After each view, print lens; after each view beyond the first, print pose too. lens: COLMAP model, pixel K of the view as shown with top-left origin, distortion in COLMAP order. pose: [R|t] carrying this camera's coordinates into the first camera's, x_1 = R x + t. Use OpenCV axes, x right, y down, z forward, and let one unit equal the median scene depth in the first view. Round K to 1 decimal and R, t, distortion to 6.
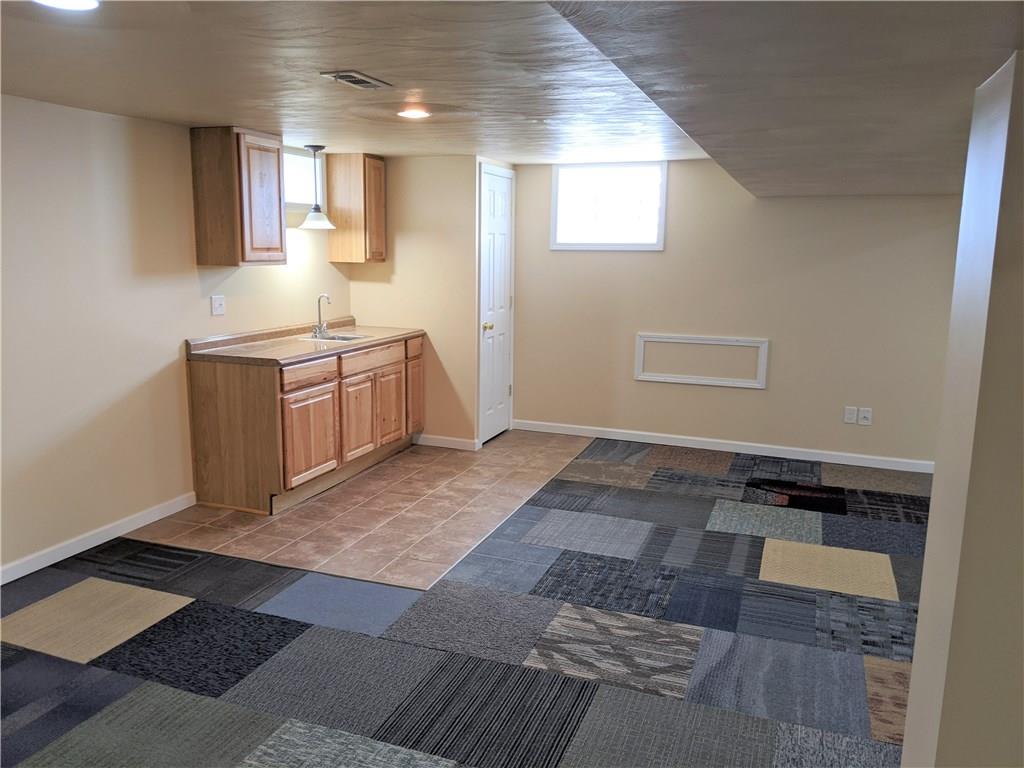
lens RADIAL K [[820.9, 0, 501.4], [0, 820.9, 381.3], [0, 0, 1]] dist [0.098391, -0.200247]
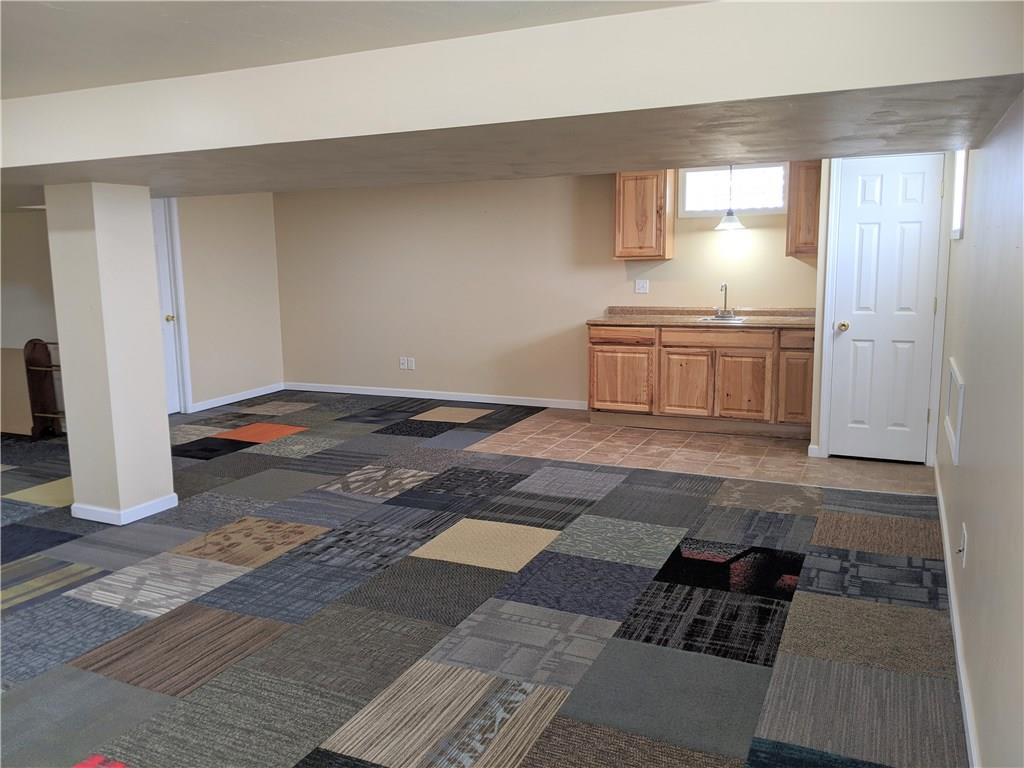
lens RADIAL K [[820.9, 0, 501.4], [0, 820.9, 381.3], [0, 0, 1]] dist [0.098391, -0.200247]
pose [[-0.091381, 0.141762, -0.985674, 1.130792], [-0.149524, 0.976640, 0.154325, -0.113682], [0.984526, 0.161484, -0.068049, 0.859318]]
